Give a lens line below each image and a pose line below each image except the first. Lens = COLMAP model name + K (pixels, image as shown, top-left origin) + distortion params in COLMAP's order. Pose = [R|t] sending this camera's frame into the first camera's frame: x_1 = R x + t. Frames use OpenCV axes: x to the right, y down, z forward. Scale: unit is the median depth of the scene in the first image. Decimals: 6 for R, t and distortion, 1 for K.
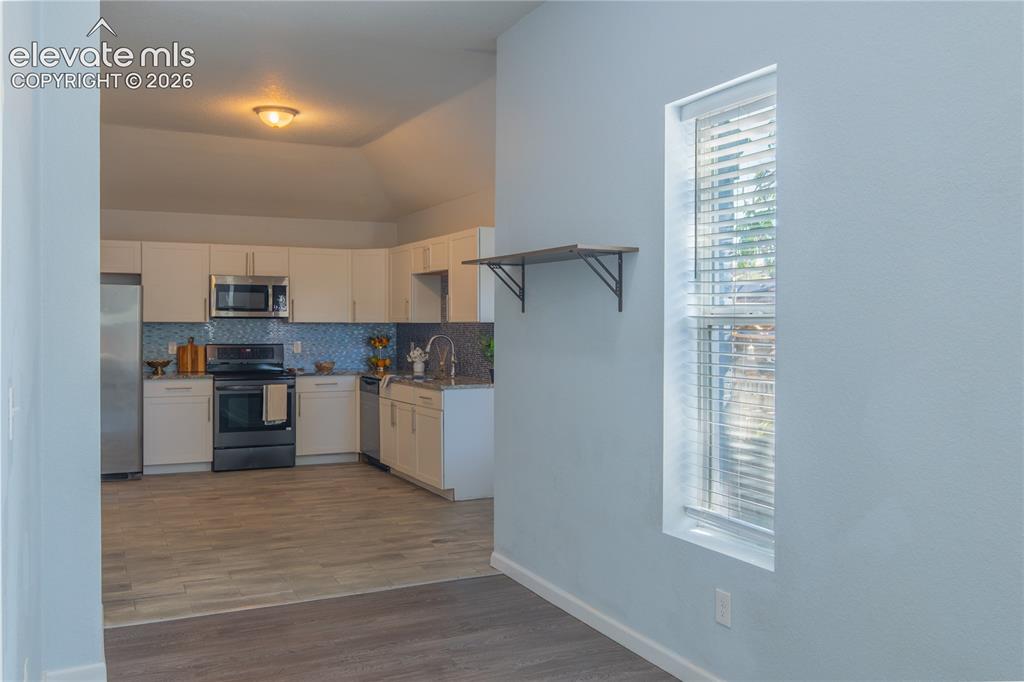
lens RADIAL K [[871.8, 0, 512.0], [0, 871.8, 341.0], [0, 0, 1]] dist [-0.003529, -0.000408]
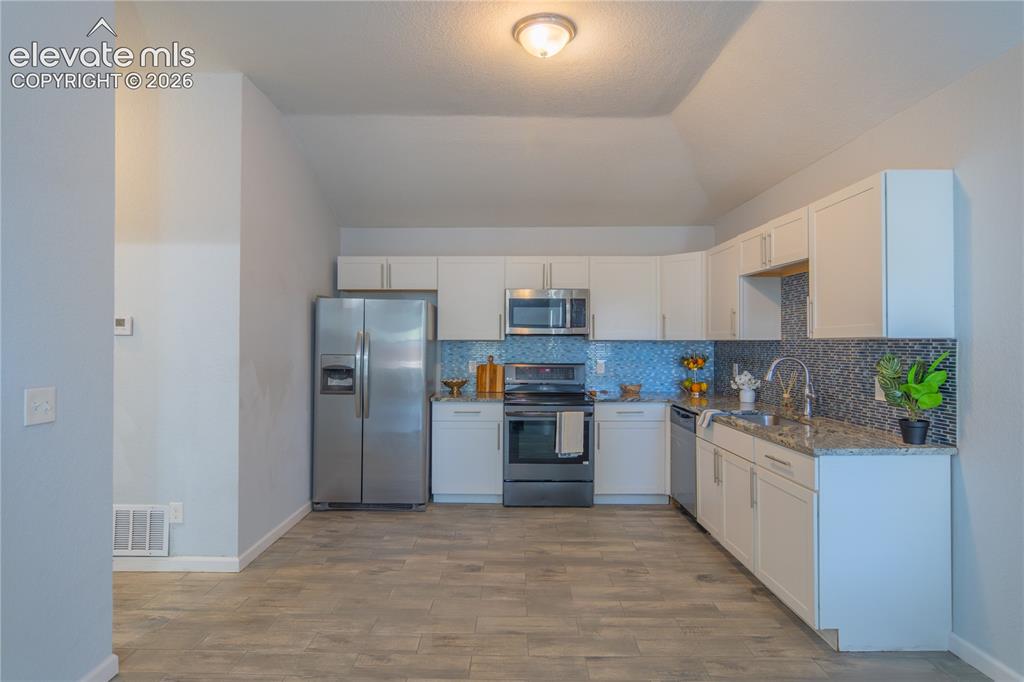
lens RADIAL K [[555.5, 0, 512.0], [0, 555.5, 341.0], [0, 0, 1]] dist [-0.001950, -0.000373]
pose [[0.899064, -0.002479, -0.437810, -0.079858], [-0.007204, 0.999765, -0.020454, -0.008393], [0.437758, 0.021543, 0.898835, 0.464941]]
